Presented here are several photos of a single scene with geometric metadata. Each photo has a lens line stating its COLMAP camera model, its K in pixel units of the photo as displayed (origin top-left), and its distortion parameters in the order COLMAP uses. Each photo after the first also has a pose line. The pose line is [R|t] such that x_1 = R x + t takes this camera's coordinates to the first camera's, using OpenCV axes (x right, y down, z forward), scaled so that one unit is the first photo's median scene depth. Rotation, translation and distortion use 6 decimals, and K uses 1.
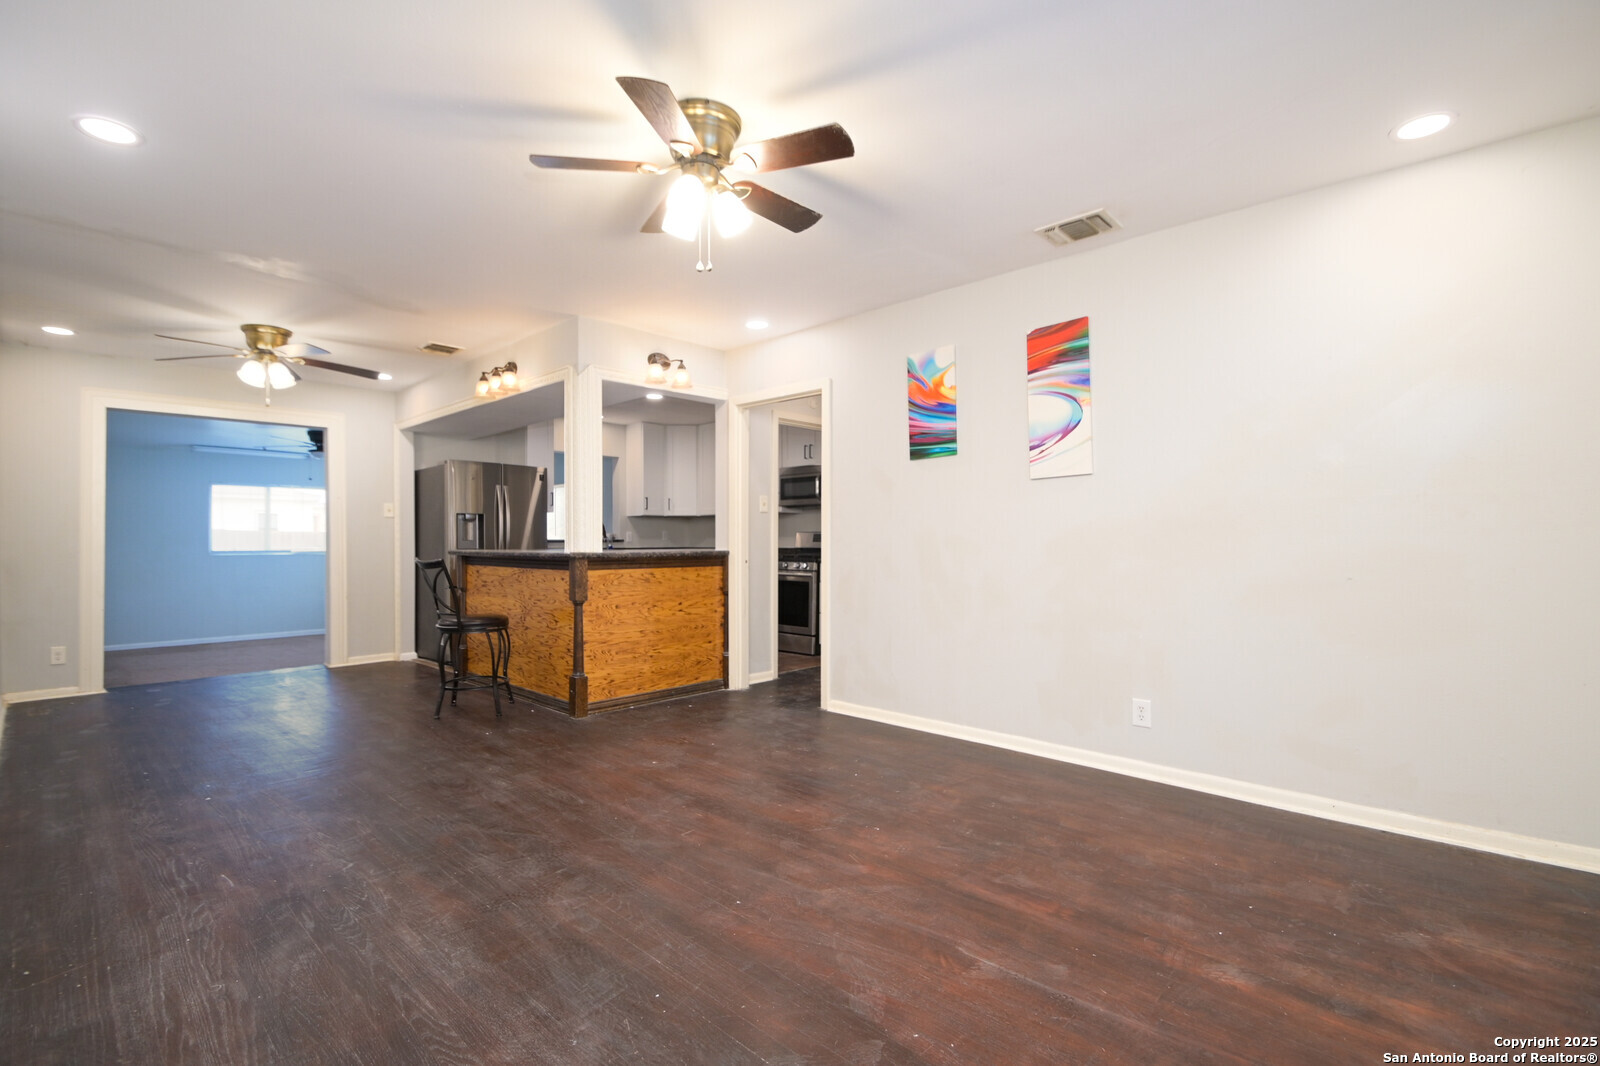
lens RADIAL K [[710.1, 0, 786.0], [0, 710.1, 536.6], [0, 0, 1]] dist [-0.000404, -0.007039]
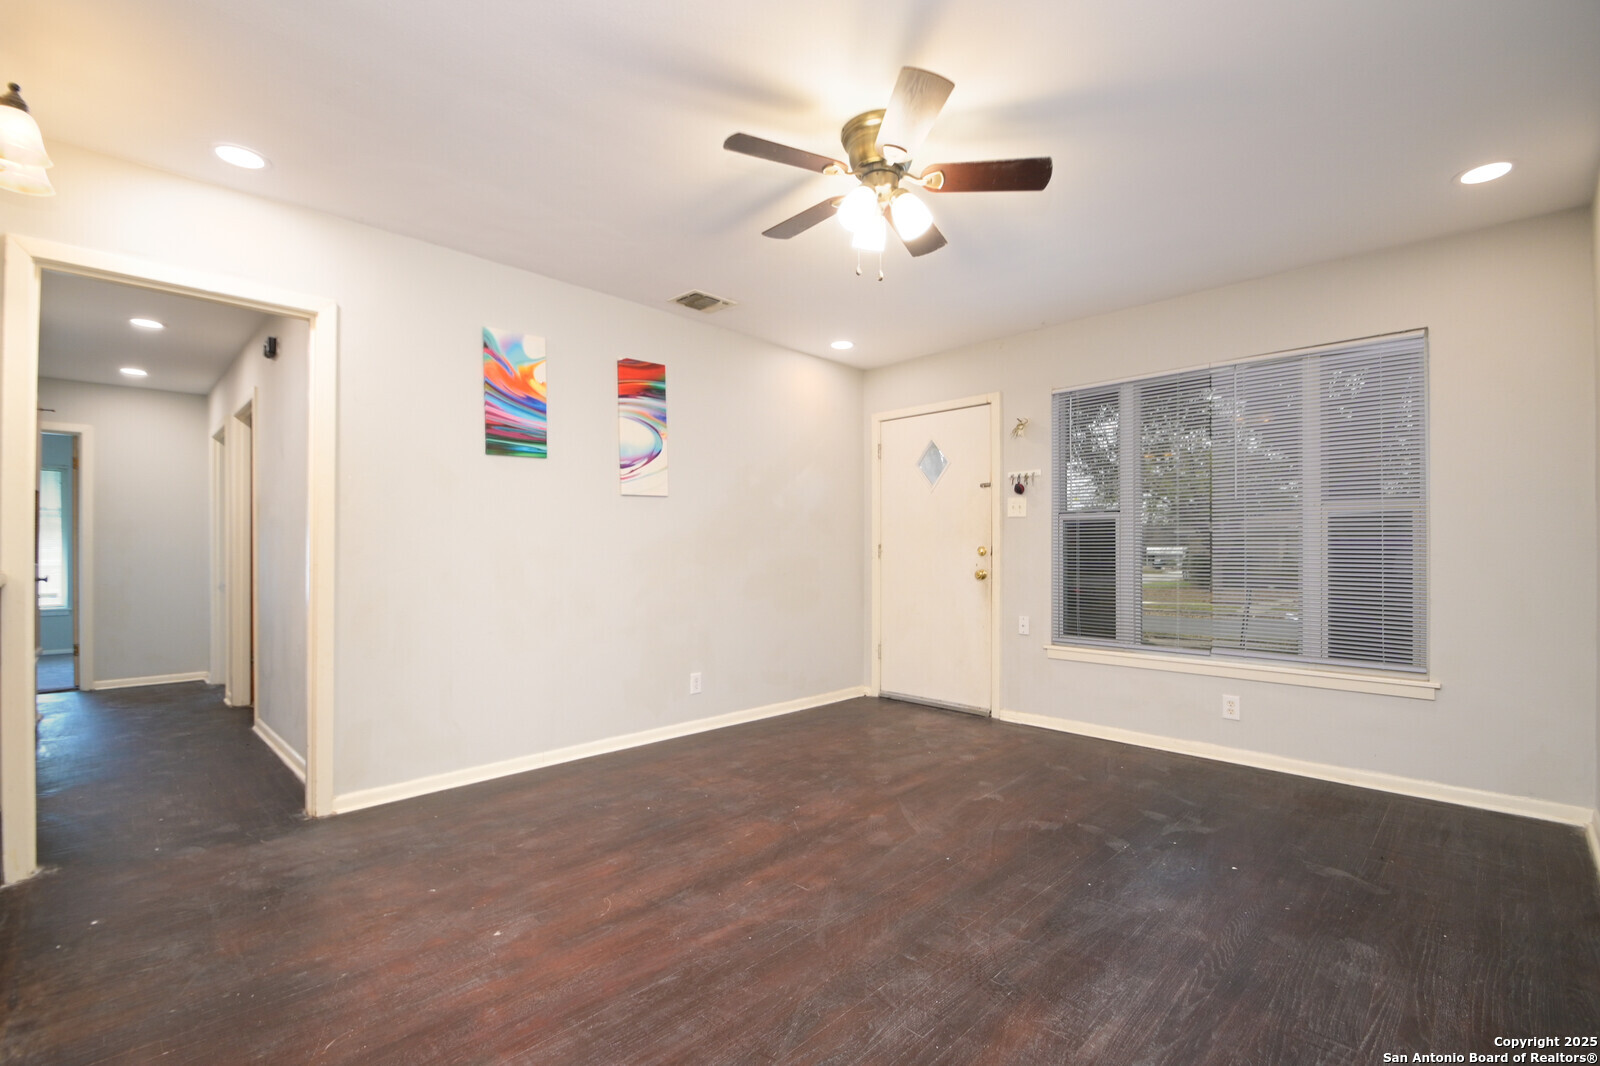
lens RADIAL K [[710.1, 0, 787.0], [0, 710.1, 543.8], [0, 0, 1]] dist [-0.000404, -0.007039]
pose [[0.029698, 0.012496, 0.999481, -0.592873], [-0.003719, 0.999916, -0.012391, 0.005171], [-0.999552, -0.003349, 0.029742, 0.583475]]
